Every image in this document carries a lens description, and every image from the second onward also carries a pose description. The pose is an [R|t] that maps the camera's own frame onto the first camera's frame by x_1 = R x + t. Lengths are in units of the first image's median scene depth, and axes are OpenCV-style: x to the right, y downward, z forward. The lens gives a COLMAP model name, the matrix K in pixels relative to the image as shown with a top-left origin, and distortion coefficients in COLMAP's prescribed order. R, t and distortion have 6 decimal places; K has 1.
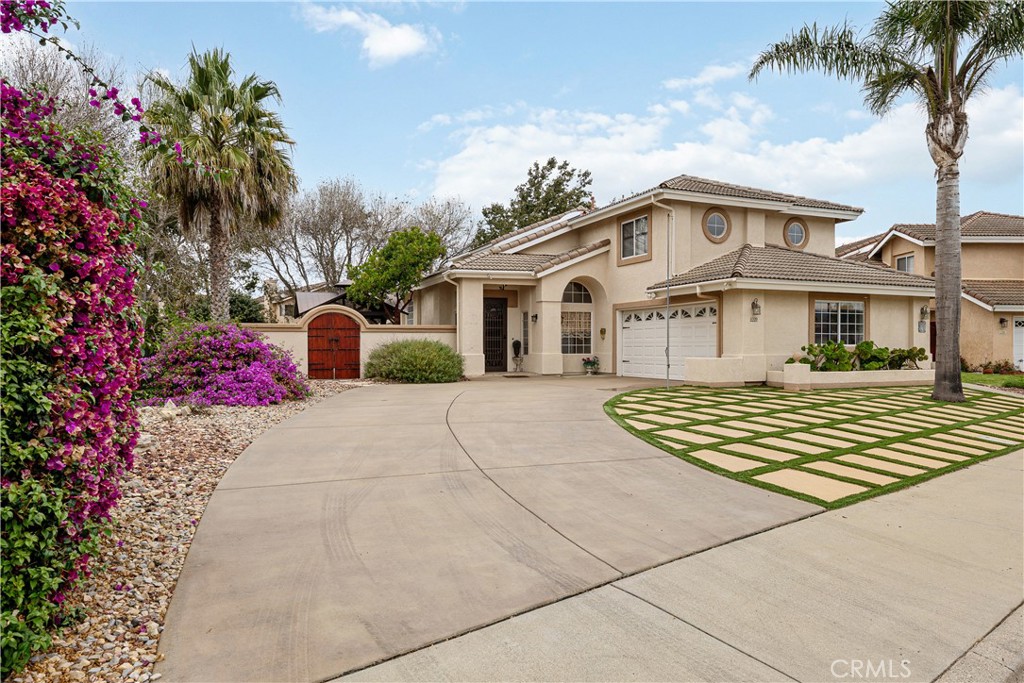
lens RADIAL K [[630.4, 0, 512.0], [0, 630.4, 341.5], [0, 0, 1]] dist [-0.002272, -0.000494]
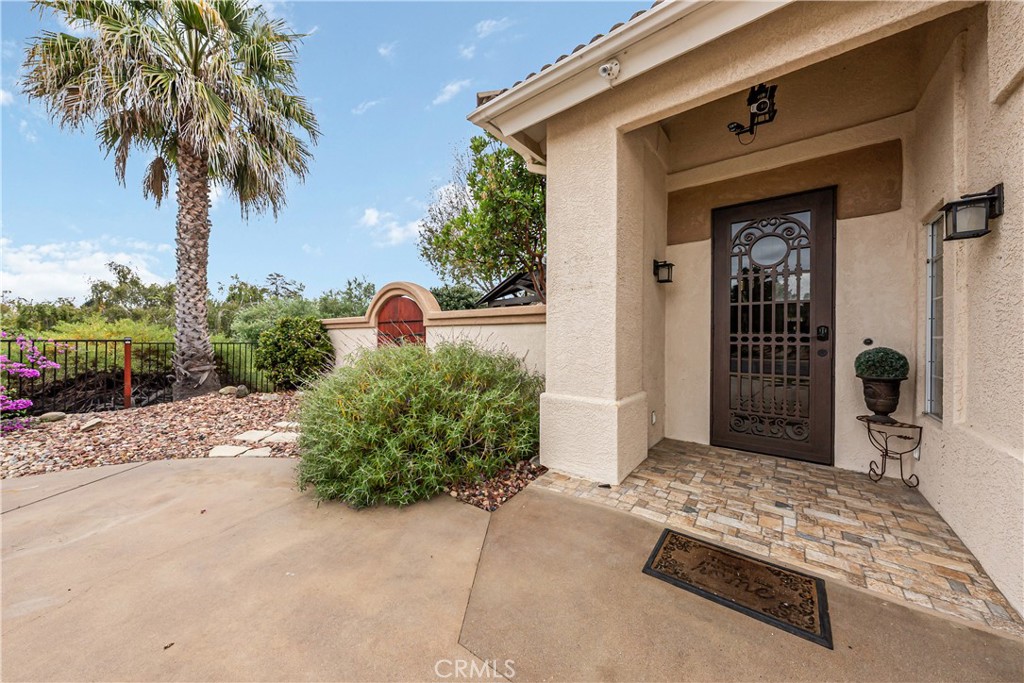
lens RADIAL K [[349.6, 0, 510.9], [0, 349.6, 337.0], [0, 0, 1]] dist [-0.007883, 0.003212]
pose [[0.483670, 0.006157, -0.875229, 0.056502], [0.001527, 0.999968, 0.007879, -0.007788], [0.875249, -0.005148, 0.483645, 0.878383]]
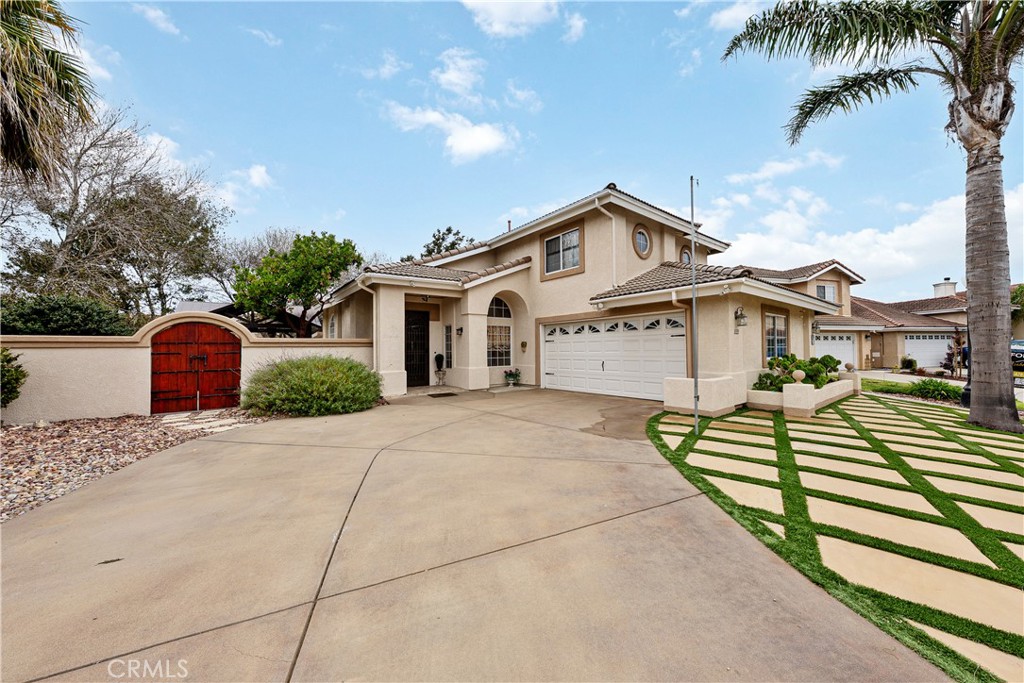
lens RADIAL K [[349.6, 0, 510.9], [0, 349.6, 337.0], [0, 0, 1]] dist [-0.007883, 0.003212]
pose [[0.965529, 0.001237, 0.260294, -0.028709], [0.007122, 0.999489, -0.031167, -0.011395], [-0.260200, 0.031947, 0.965026, 0.473343]]
